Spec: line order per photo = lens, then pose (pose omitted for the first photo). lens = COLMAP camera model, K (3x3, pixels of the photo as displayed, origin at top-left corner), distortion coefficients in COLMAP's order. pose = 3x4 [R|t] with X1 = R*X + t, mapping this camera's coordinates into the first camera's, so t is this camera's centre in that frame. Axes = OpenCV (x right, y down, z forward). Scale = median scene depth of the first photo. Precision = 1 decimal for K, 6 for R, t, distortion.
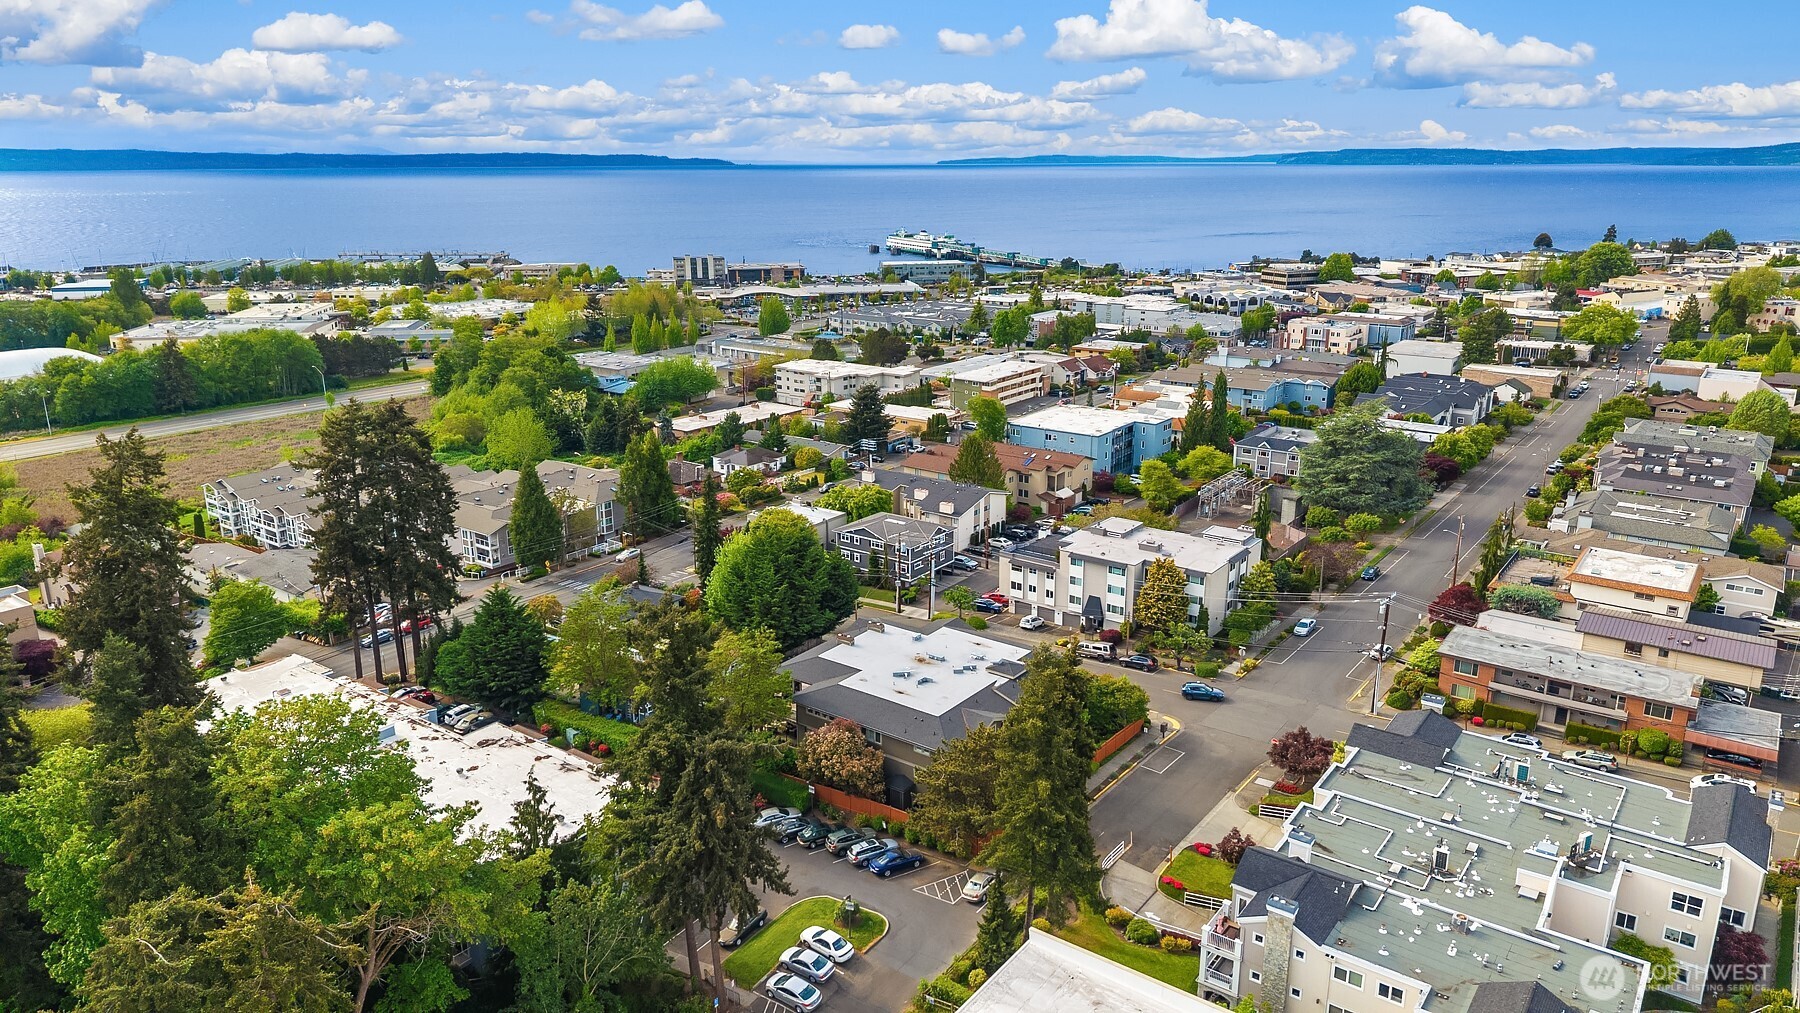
lens RADIAL K [[1188.4, 0, 900.0], [0, 1188.4, 506.5], [0, 0, 1]] dist [0.066032, -0.092670]
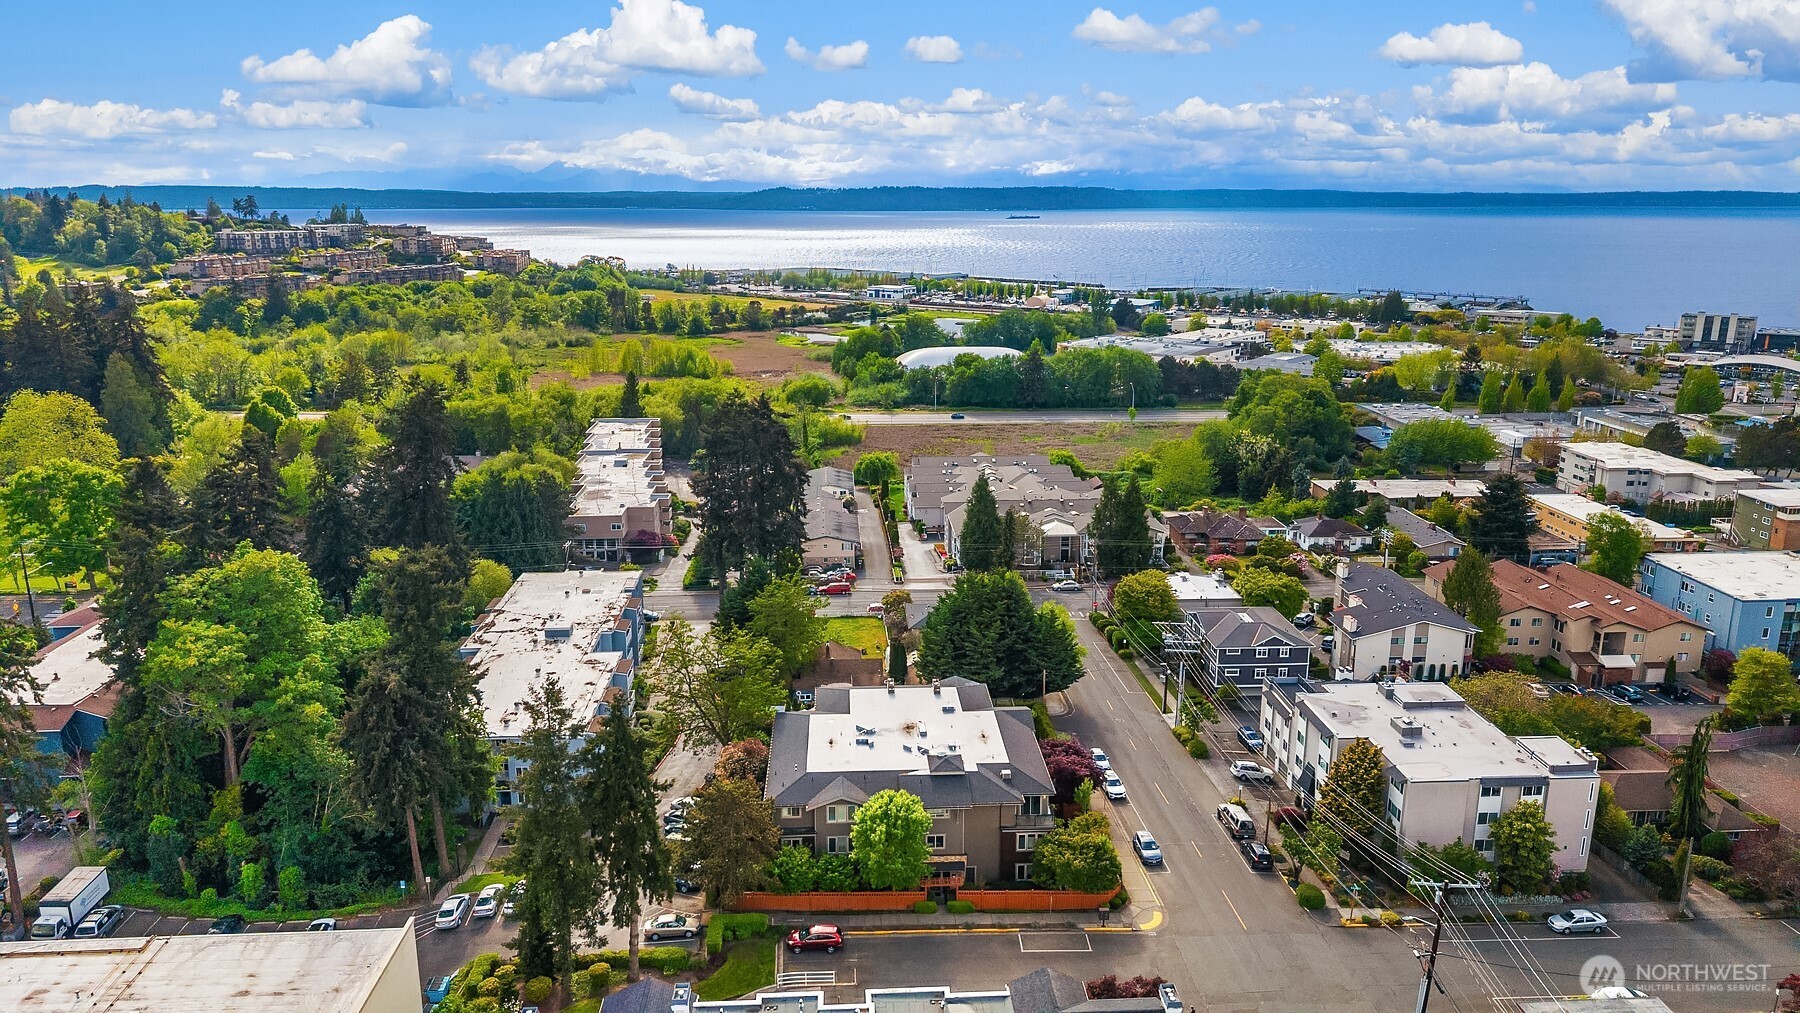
lens RADIAL K [[1191.2, 0, 907.3], [0, 1191.2, 556.9], [0, 0, 1]] dist [0.065201, -0.088951]
pose [[0.639902, 0.223124, -0.735351, 0.264593], [-0.216755, 0.970471, 0.105845, -0.038592], [0.737254, 0.091661, 0.669370, 0.144165]]
